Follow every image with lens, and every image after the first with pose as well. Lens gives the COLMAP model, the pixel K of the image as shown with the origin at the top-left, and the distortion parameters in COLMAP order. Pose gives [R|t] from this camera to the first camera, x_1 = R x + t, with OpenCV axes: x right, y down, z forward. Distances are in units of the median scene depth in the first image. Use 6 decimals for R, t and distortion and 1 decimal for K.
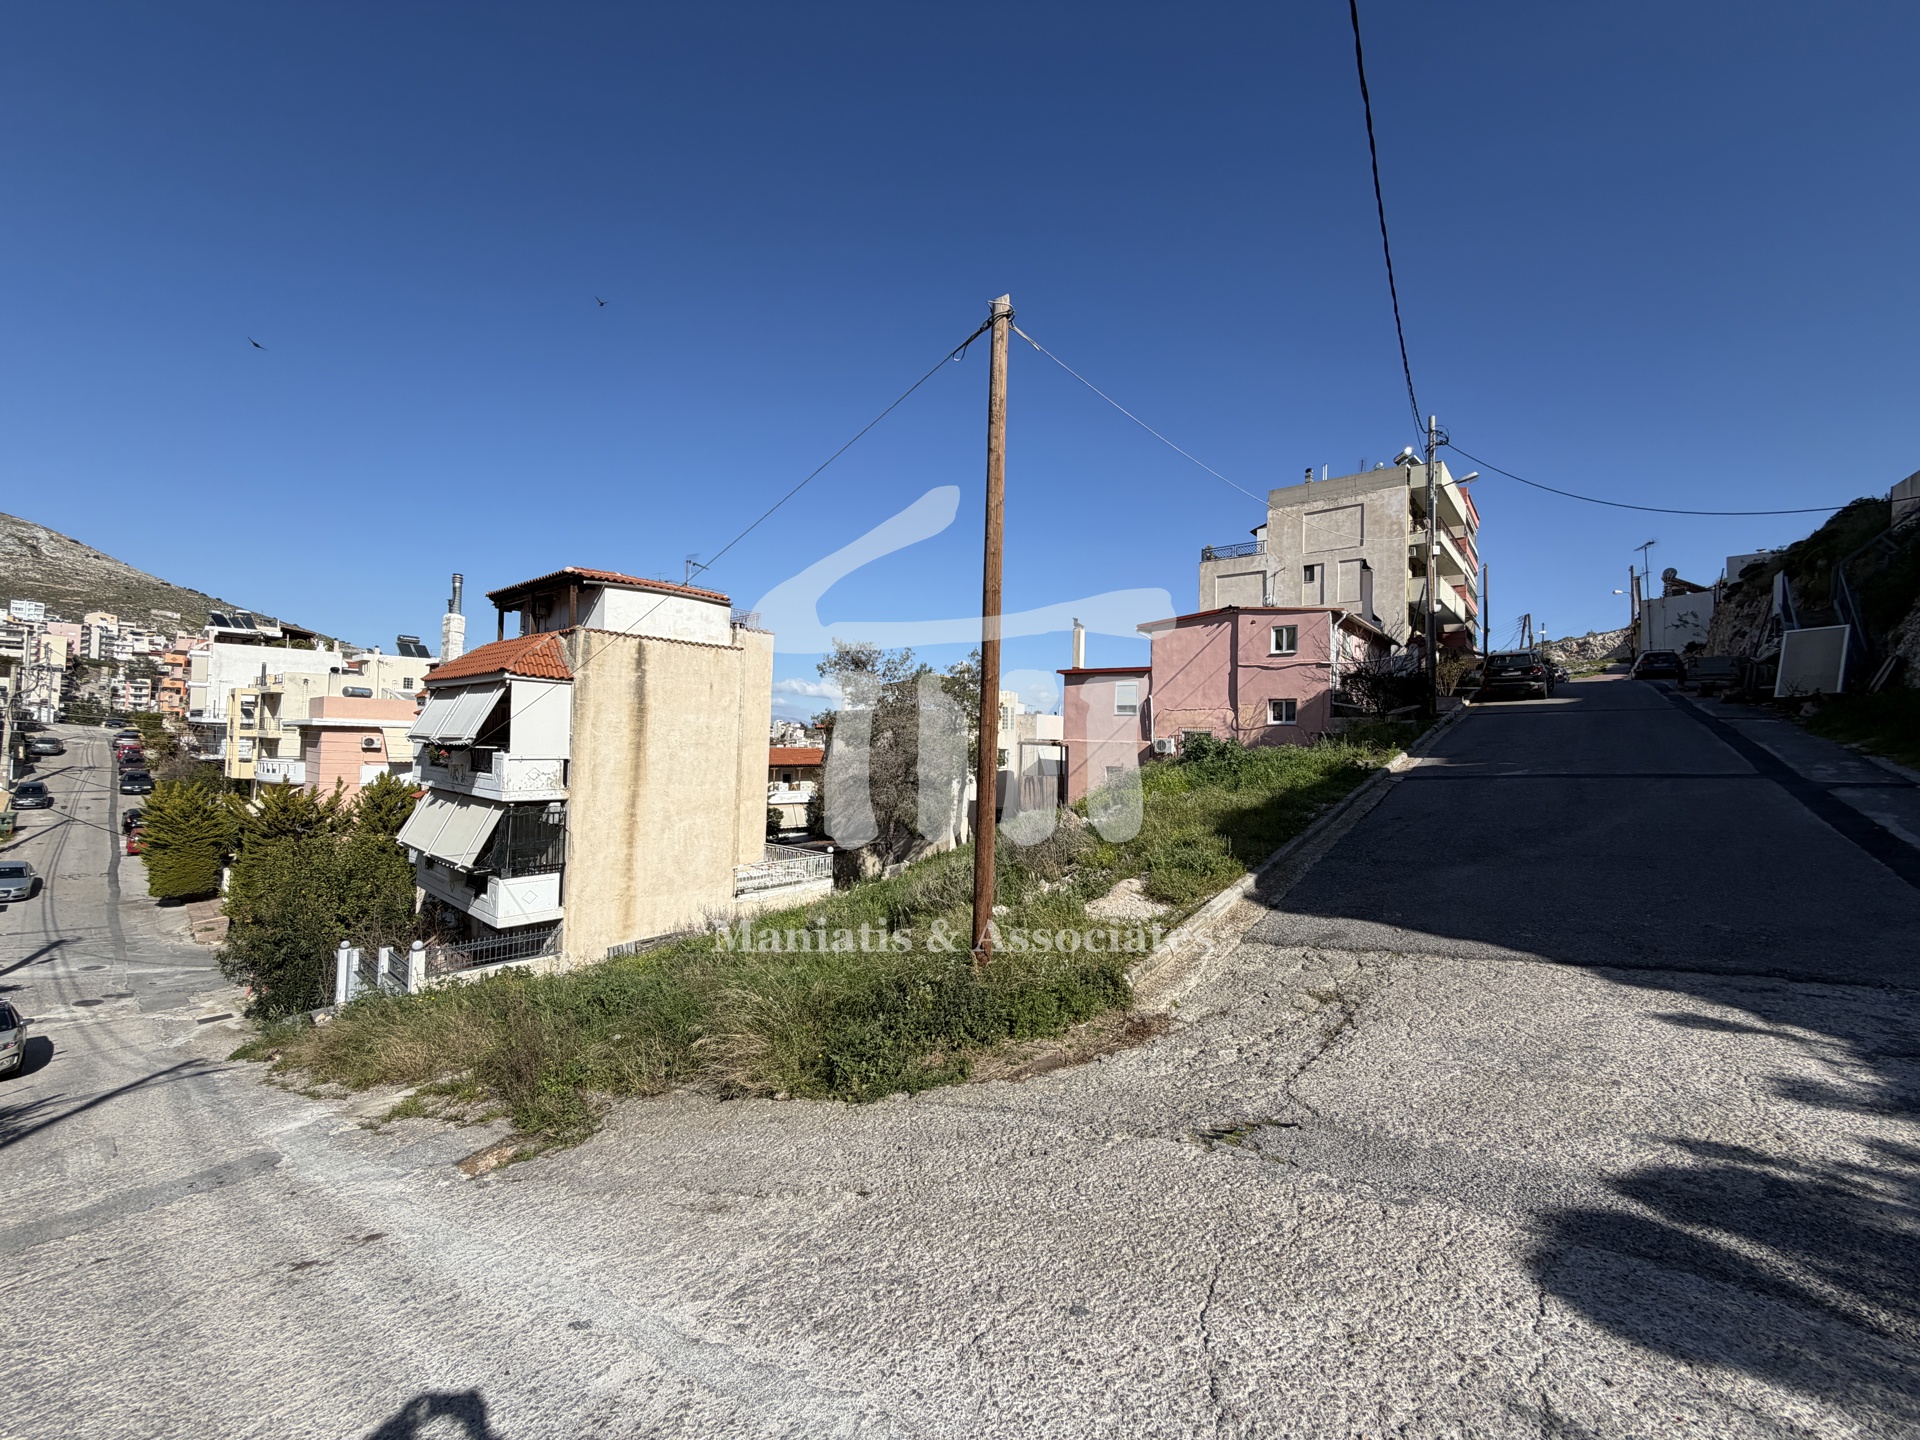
lens RADIAL K [[766.4, 0, 954.7], [0, 766.4, 720.6], [0, 0, 1]] dist [0.000309, -0.000014]
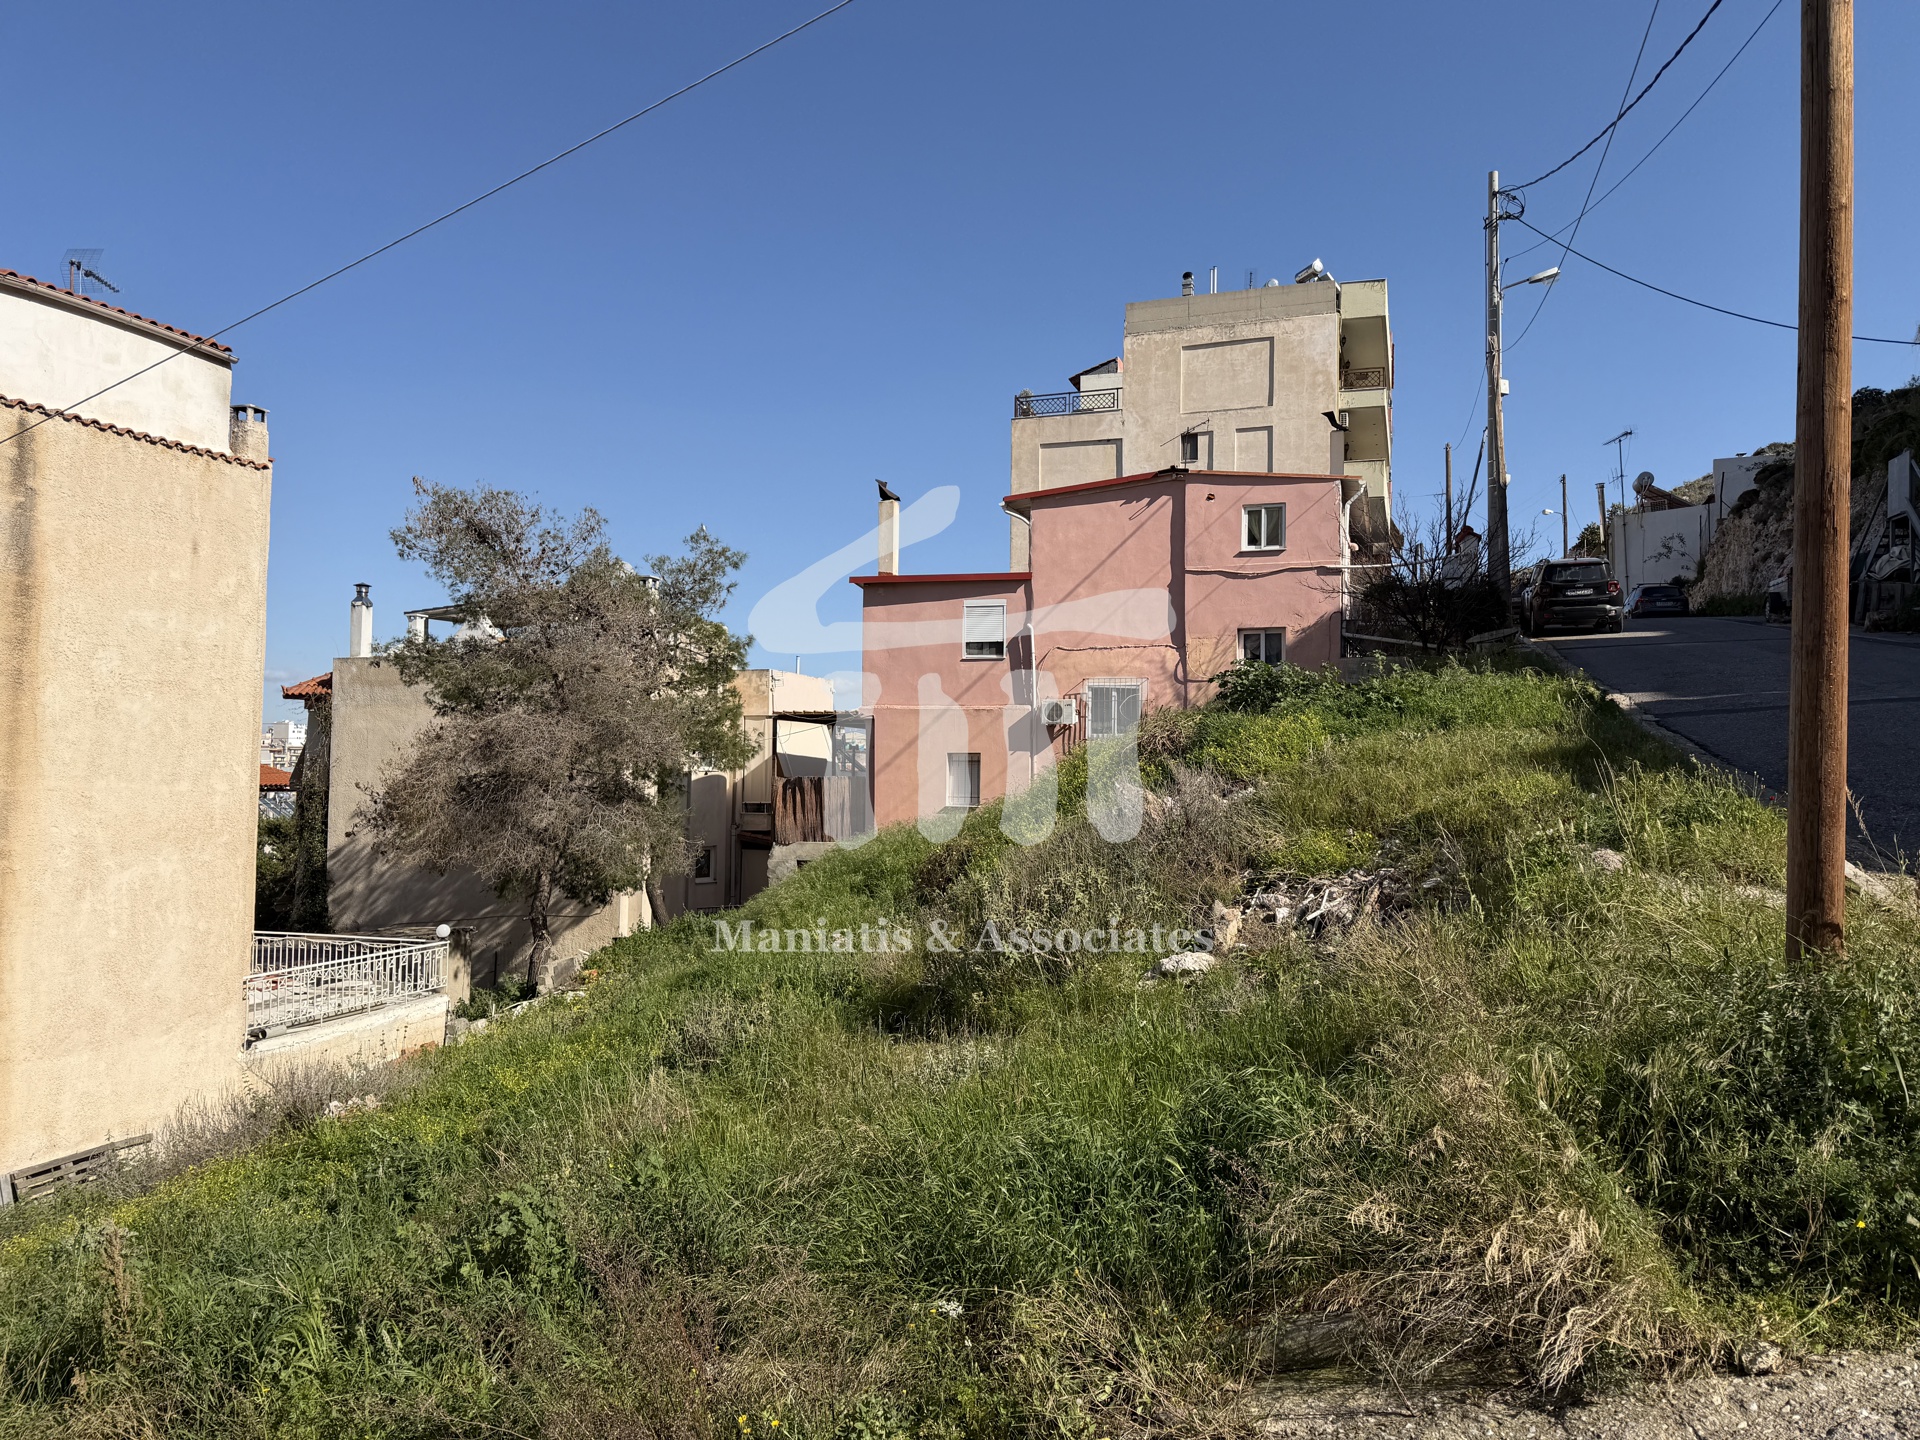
lens RADIAL K [[1347.6, 0, 970.9], [0, 1347.6, 710.2], [0, 0, 1]] dist [0.080657, -0.099383]
pose [[0.927192, -0.000177, 0.374586, -0.228135], [0.003820, 0.999952, -0.008981, 0.059159], [-0.374567, 0.009758, 0.927149, 0.163915]]
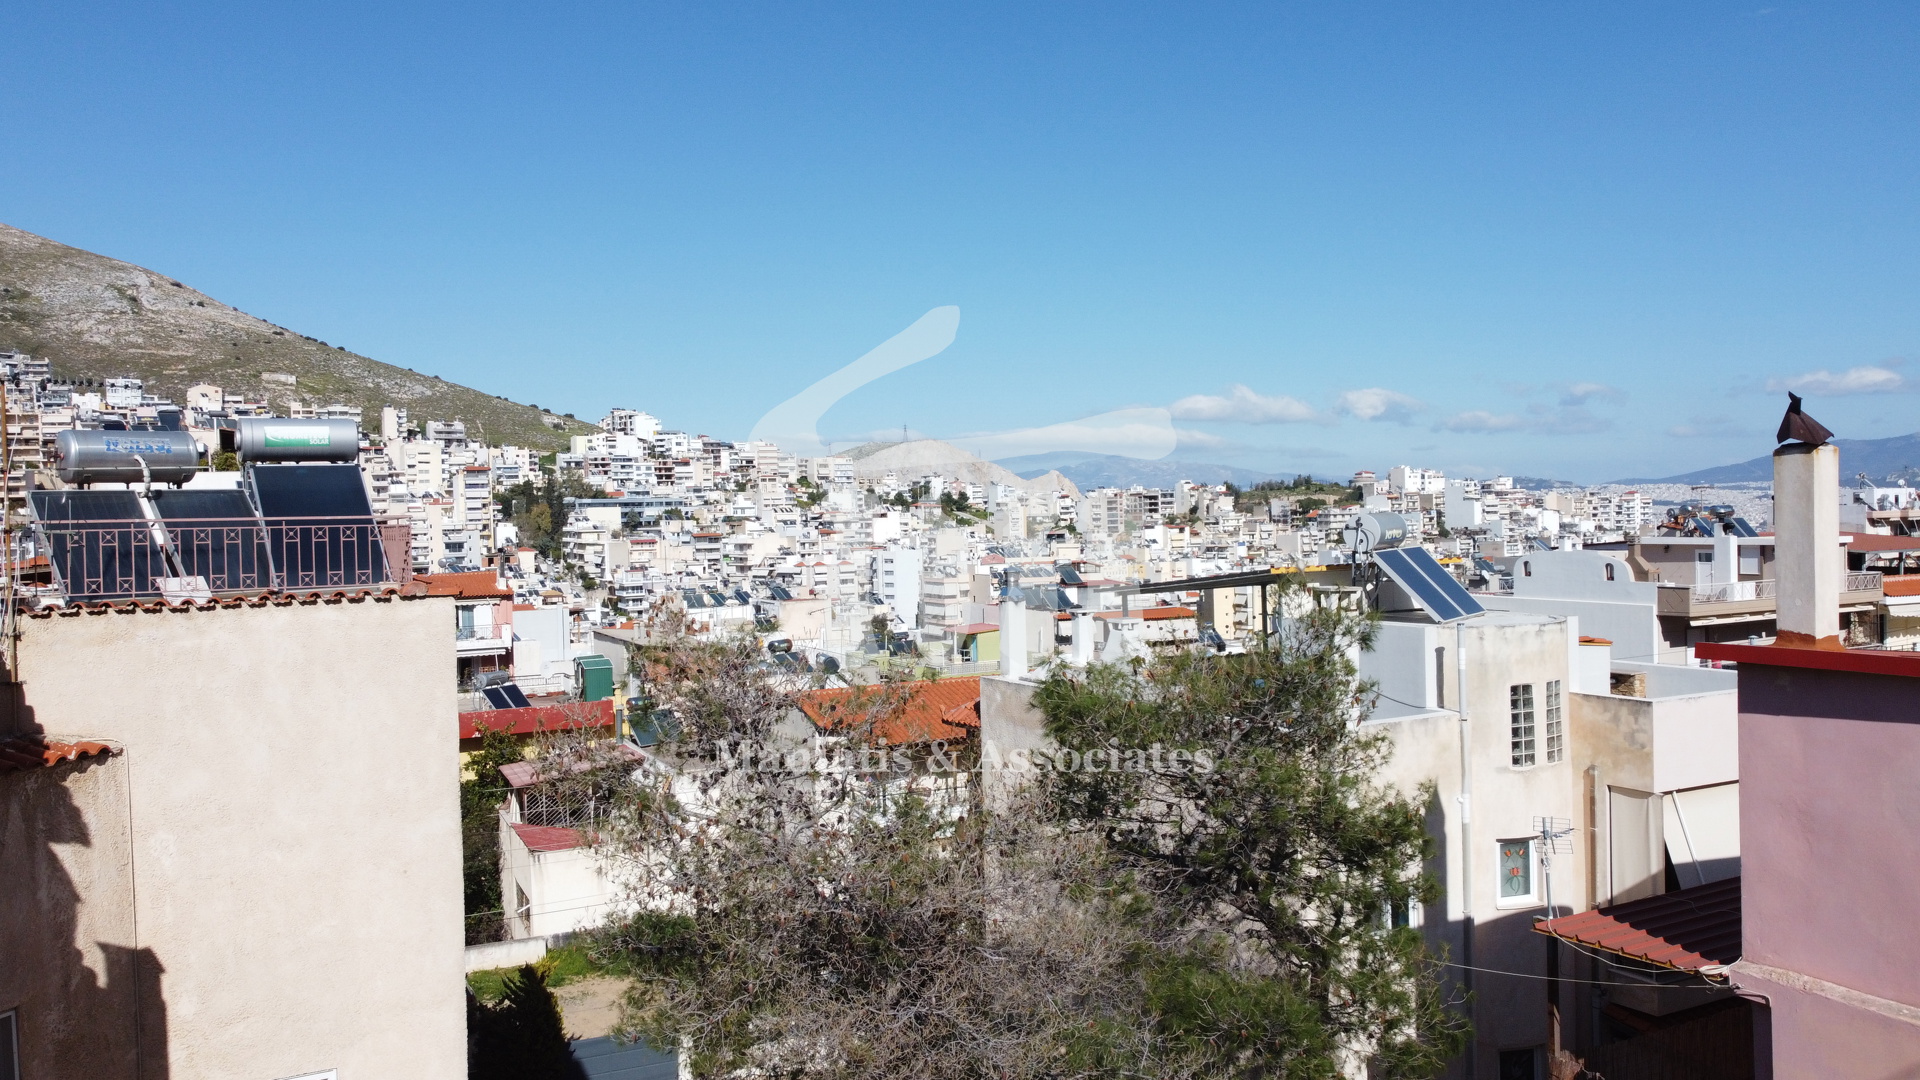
lens RADIAL K [[1451.1, 0, 957.3], [0, 1451.1, 540.4], [0, 0, 1]] dist [0.003506, -0.008146]
pose [[0.921868, -0.041406, -0.385284, 0.165571], [0.060987, 0.997387, 0.038735, -0.204276], [0.382674, -0.059206, 0.921985, 0.885032]]
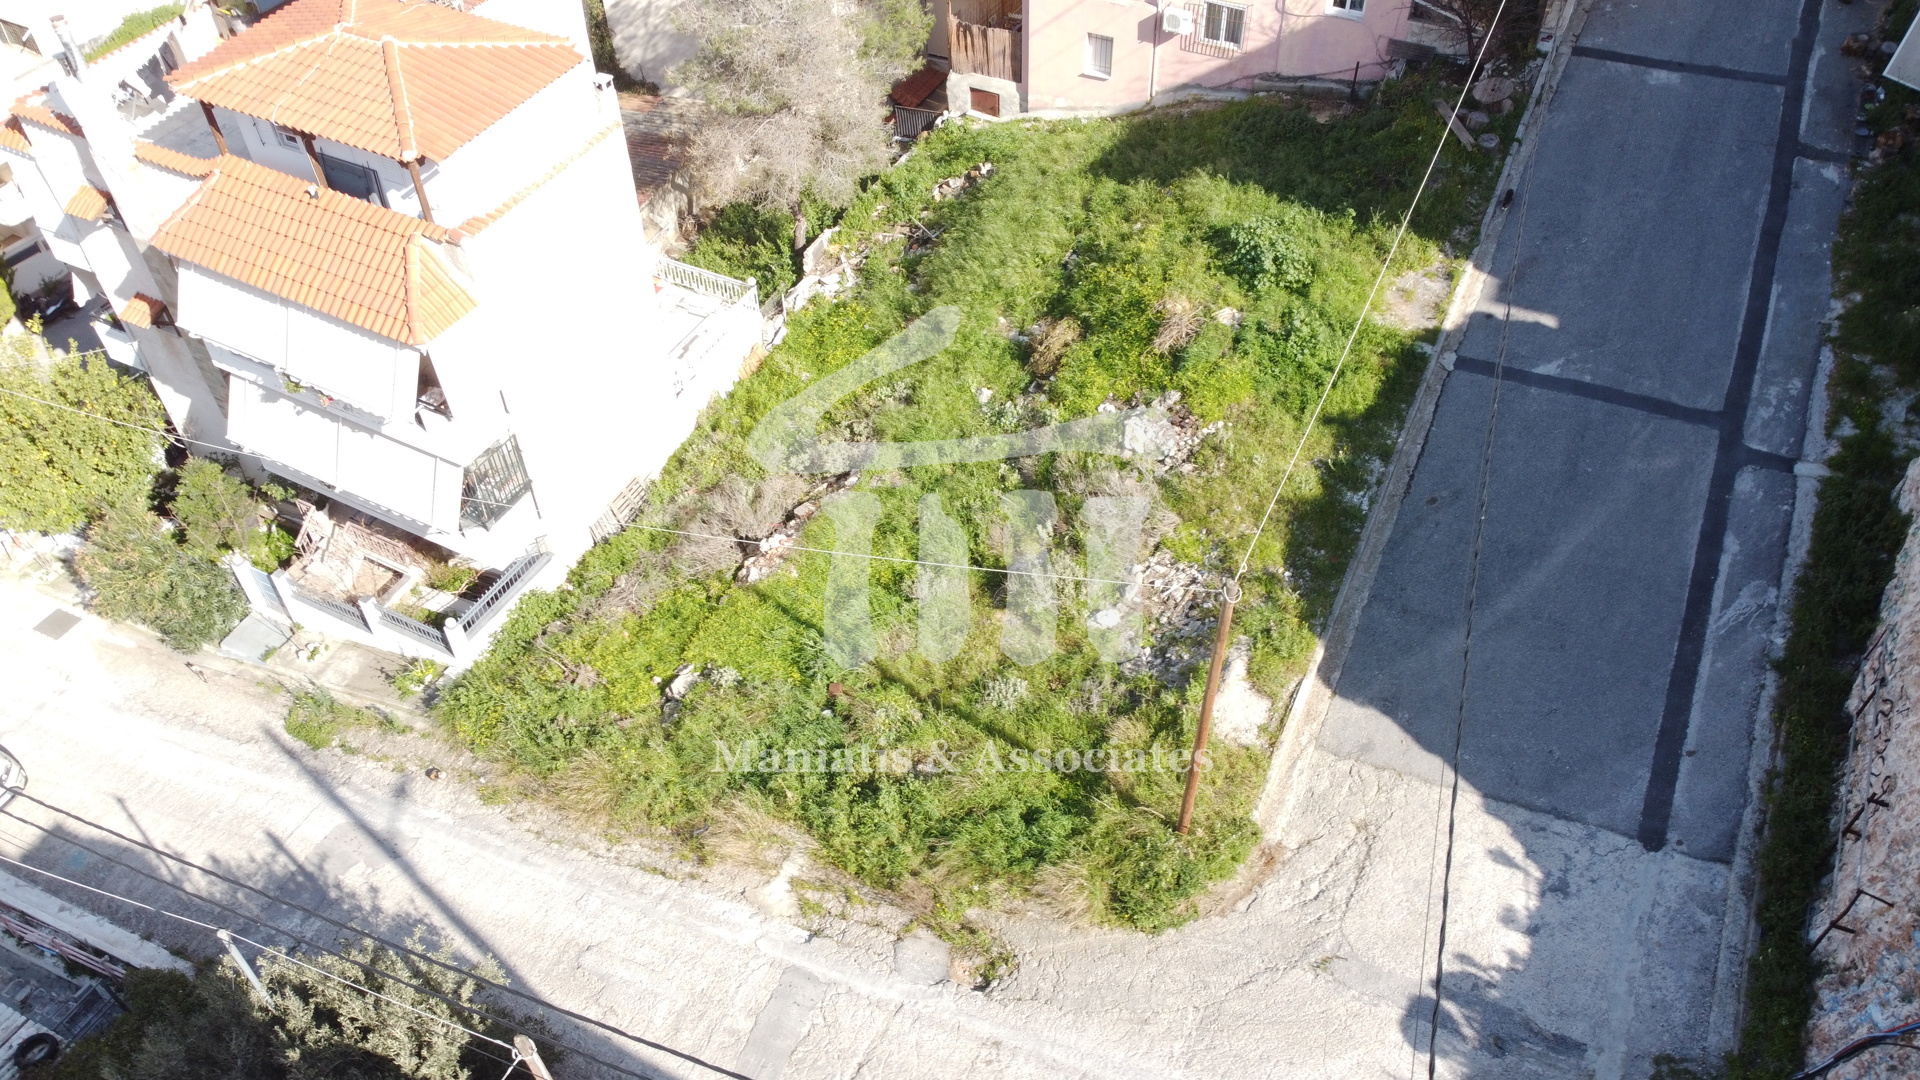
lens RADIAL K [[1452.9, 0, 958.3], [0, 1452.9, 539.2], [0, 0, 1]] dist [-0.000233, -0.001437]
pose [[0.971570, -0.194727, 0.134658, -0.271241], [0.034986, 0.680617, 0.731803, -0.900518], [-0.234153, -0.706287, 0.668080, -0.225853]]
